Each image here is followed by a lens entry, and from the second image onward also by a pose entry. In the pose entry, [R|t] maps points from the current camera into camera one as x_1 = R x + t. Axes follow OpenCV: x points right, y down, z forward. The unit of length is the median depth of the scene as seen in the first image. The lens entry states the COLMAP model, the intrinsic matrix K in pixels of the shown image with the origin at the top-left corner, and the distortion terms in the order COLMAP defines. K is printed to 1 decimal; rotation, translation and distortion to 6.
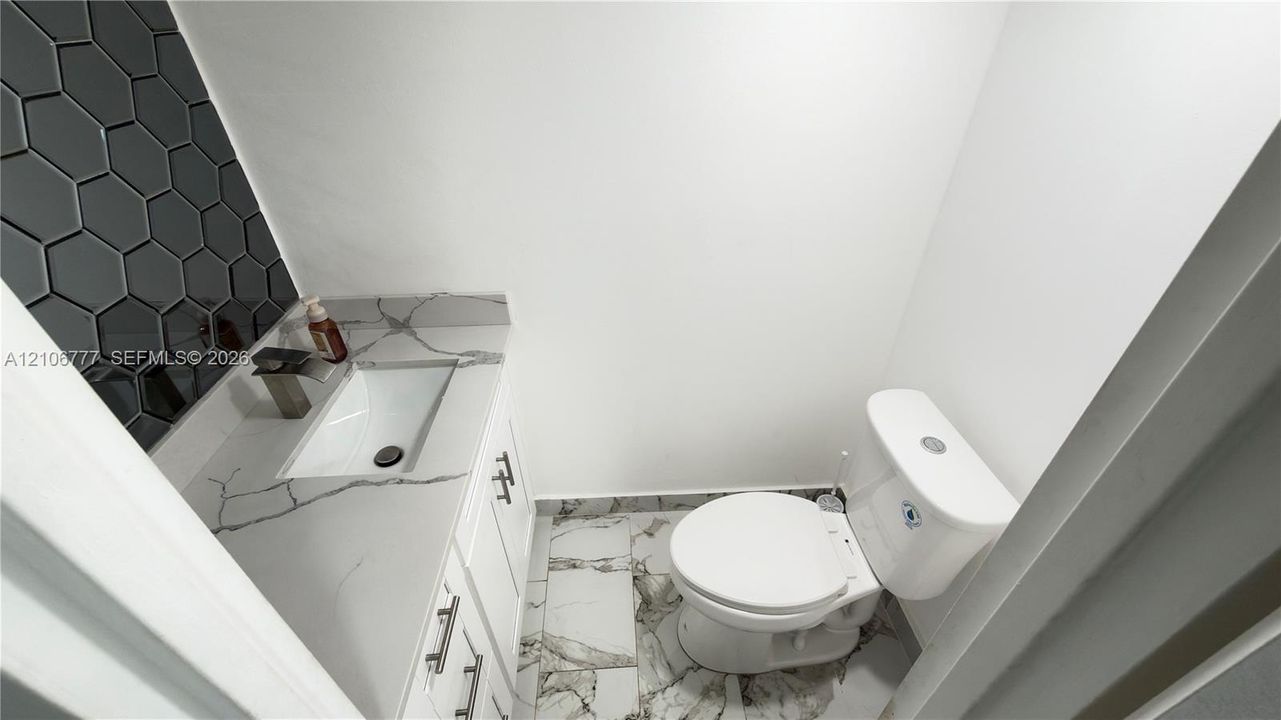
lens RADIAL K [[504.7, 0, 641.6], [0, 504.7, 358.5], [0, 0, 1]] dist [-0.001315, 0.000168]
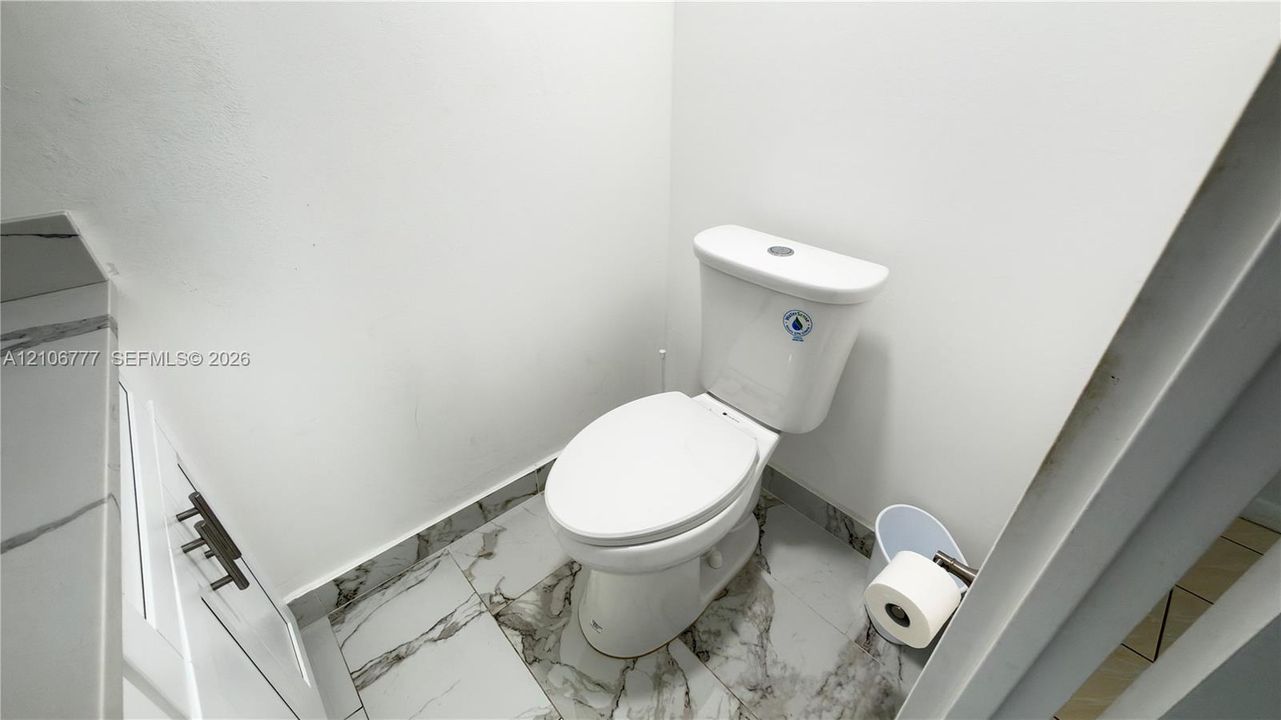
lens RADIAL K [[504.7, 0, 639.7], [0, 504.7, 360.1], [0, 0, 1]] dist [-0.001315, 0.000168]
pose [[0.783591, -0.329338, 0.526804, -0.129717], [0.361907, 0.931184, 0.043826, 0.175825], [-0.504985, 0.156312, 0.848856, 0.306155]]
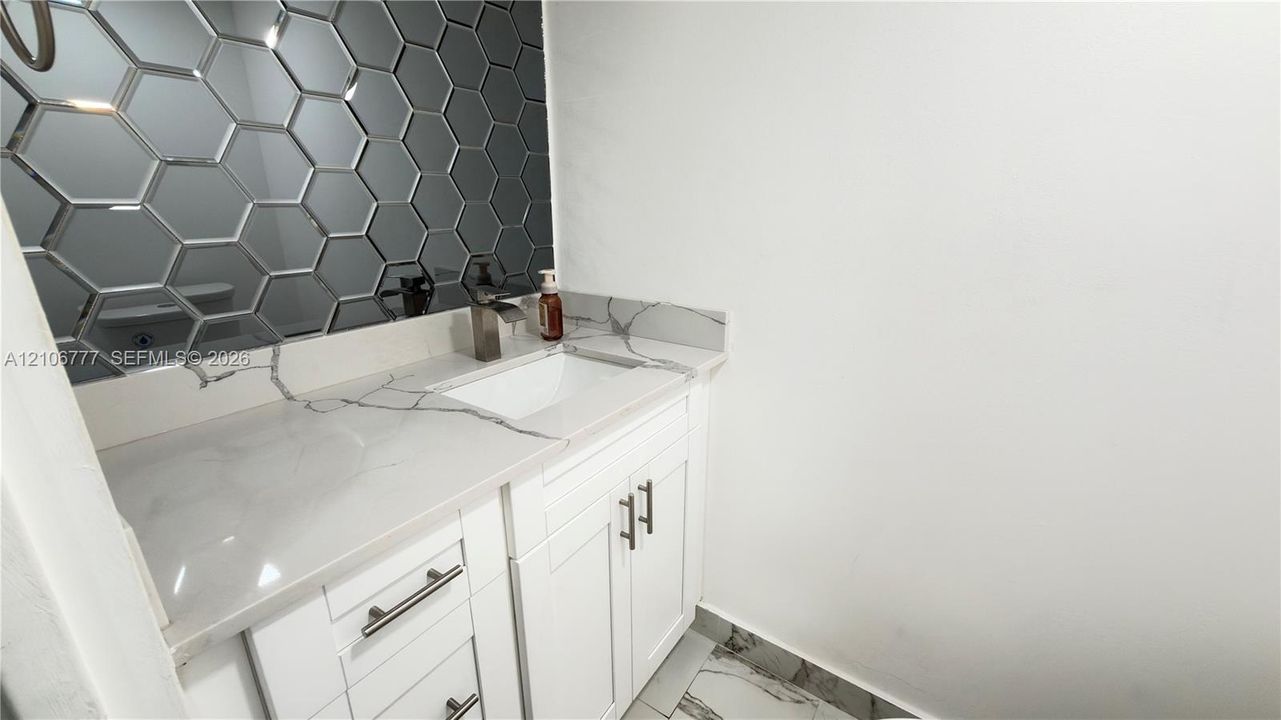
lens RADIAL K [[504.7, 0, 642.0], [0, 504.7, 359.7], [0, 0, 1]] dist [-0.001315, 0.000168]
pose [[0.789273, 0.192364, -0.583133, 0.120773], [-0.361952, 0.912885, -0.188761, 0.147757], [0.496023, 0.360051, 0.790142, 0.276069]]
